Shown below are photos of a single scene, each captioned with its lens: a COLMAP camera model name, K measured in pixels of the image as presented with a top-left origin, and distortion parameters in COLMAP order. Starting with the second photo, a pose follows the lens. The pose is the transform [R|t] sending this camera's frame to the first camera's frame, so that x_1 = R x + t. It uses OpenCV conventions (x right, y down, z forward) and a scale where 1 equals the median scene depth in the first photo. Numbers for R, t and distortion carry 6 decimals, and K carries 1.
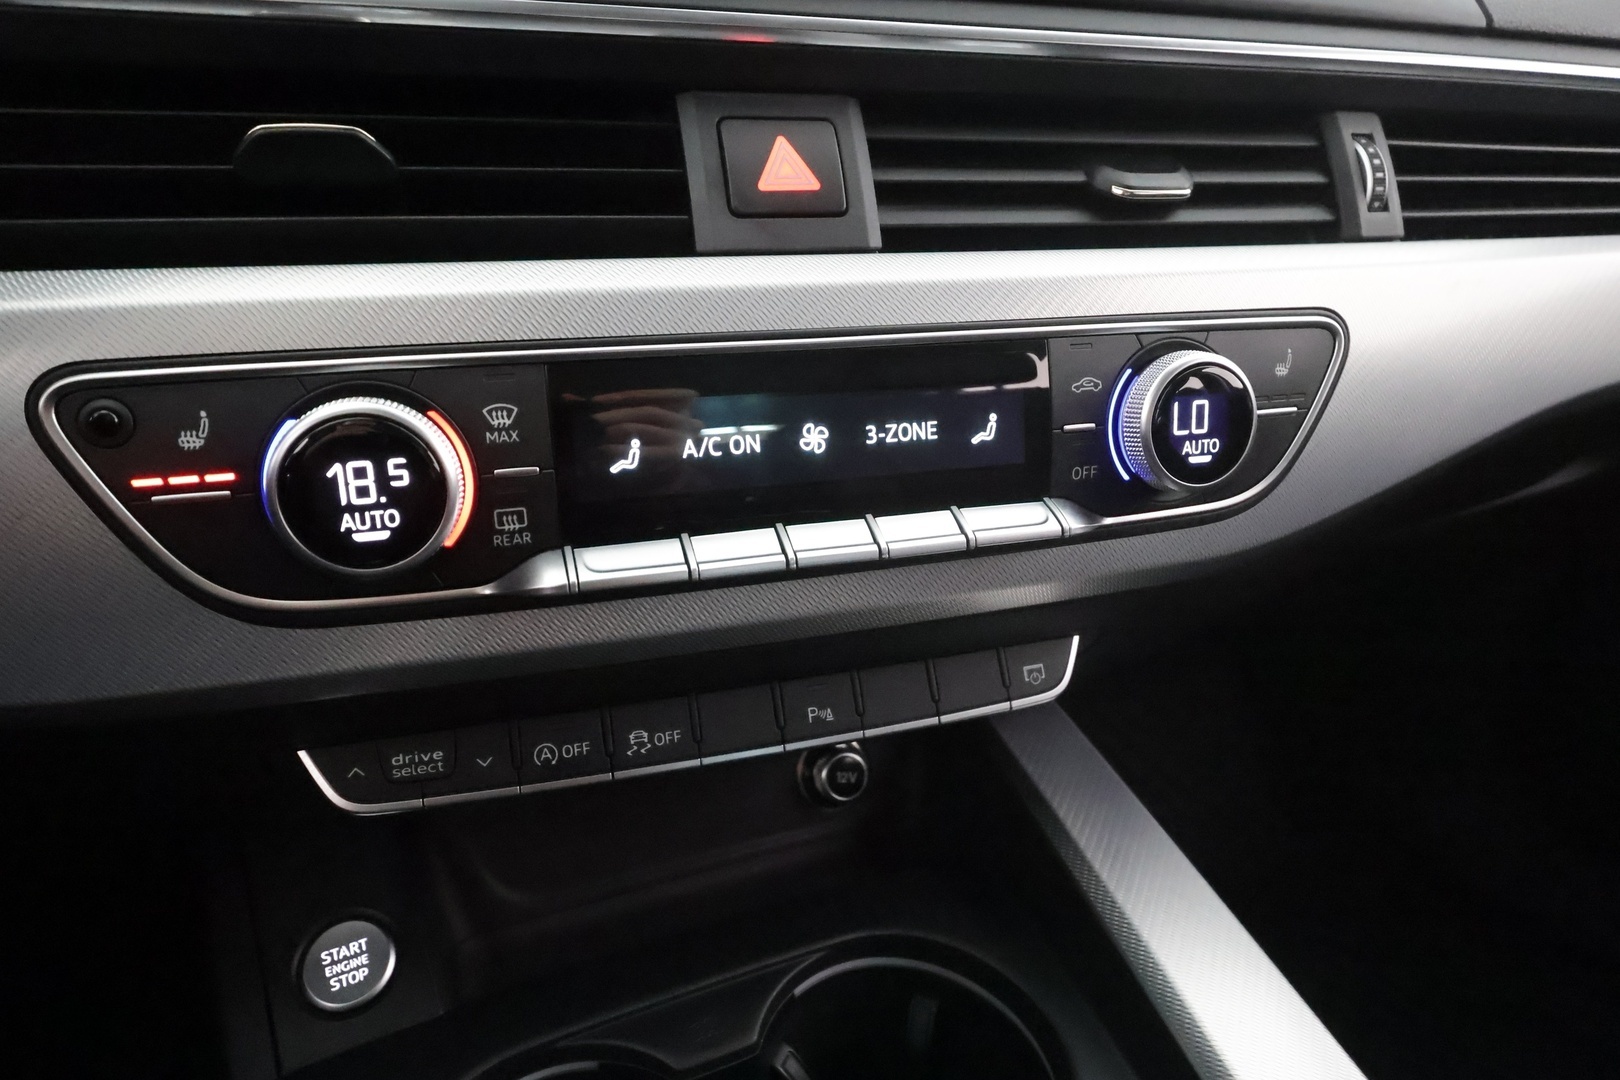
lens RADIAL K [[1023.8, 0, 834.2], [0, 1023.8, 490.0], [0, 0, 1]] dist [-0.046371, 0.000494]
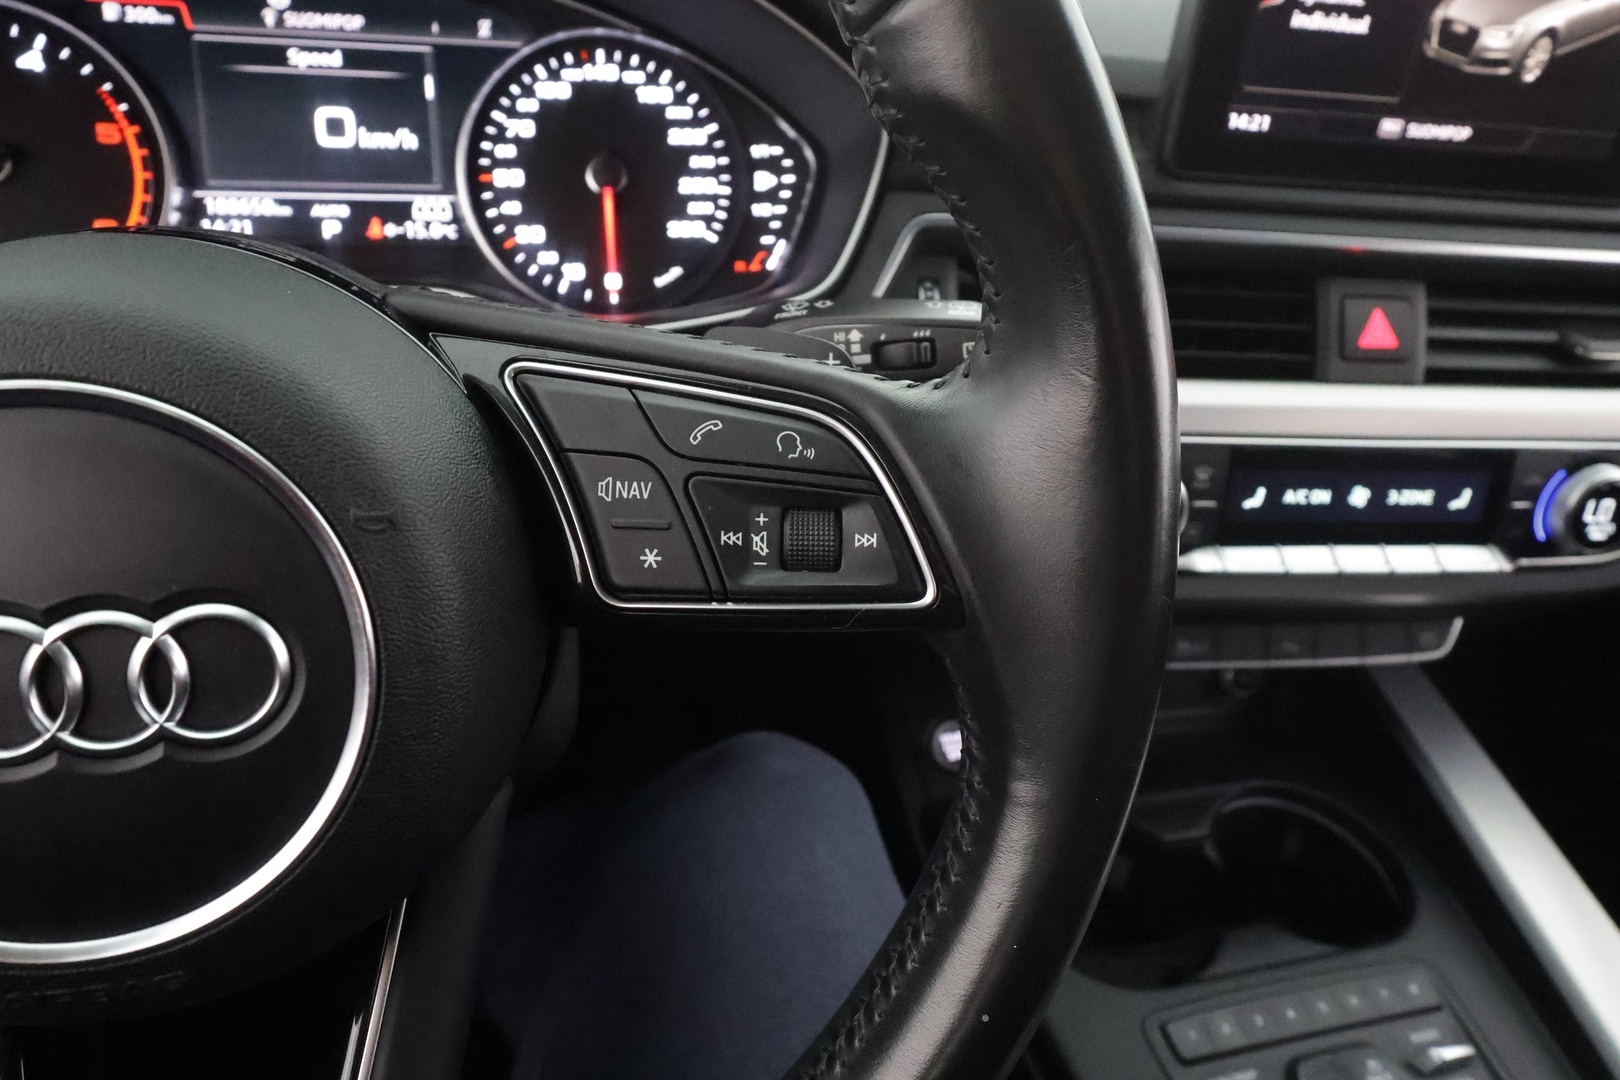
lens RADIAL K [[1162.5, 0, 808.7], [0, 1162.5, 540.8], [0, 0, 1]] dist [0.007854, -0.001692]
pose [[0.981617, 0.148238, -0.120224, -0.640006], [-0.121024, 0.970506, 0.208500, -0.259079], [0.147586, -0.190117, 0.970605, -0.957505]]
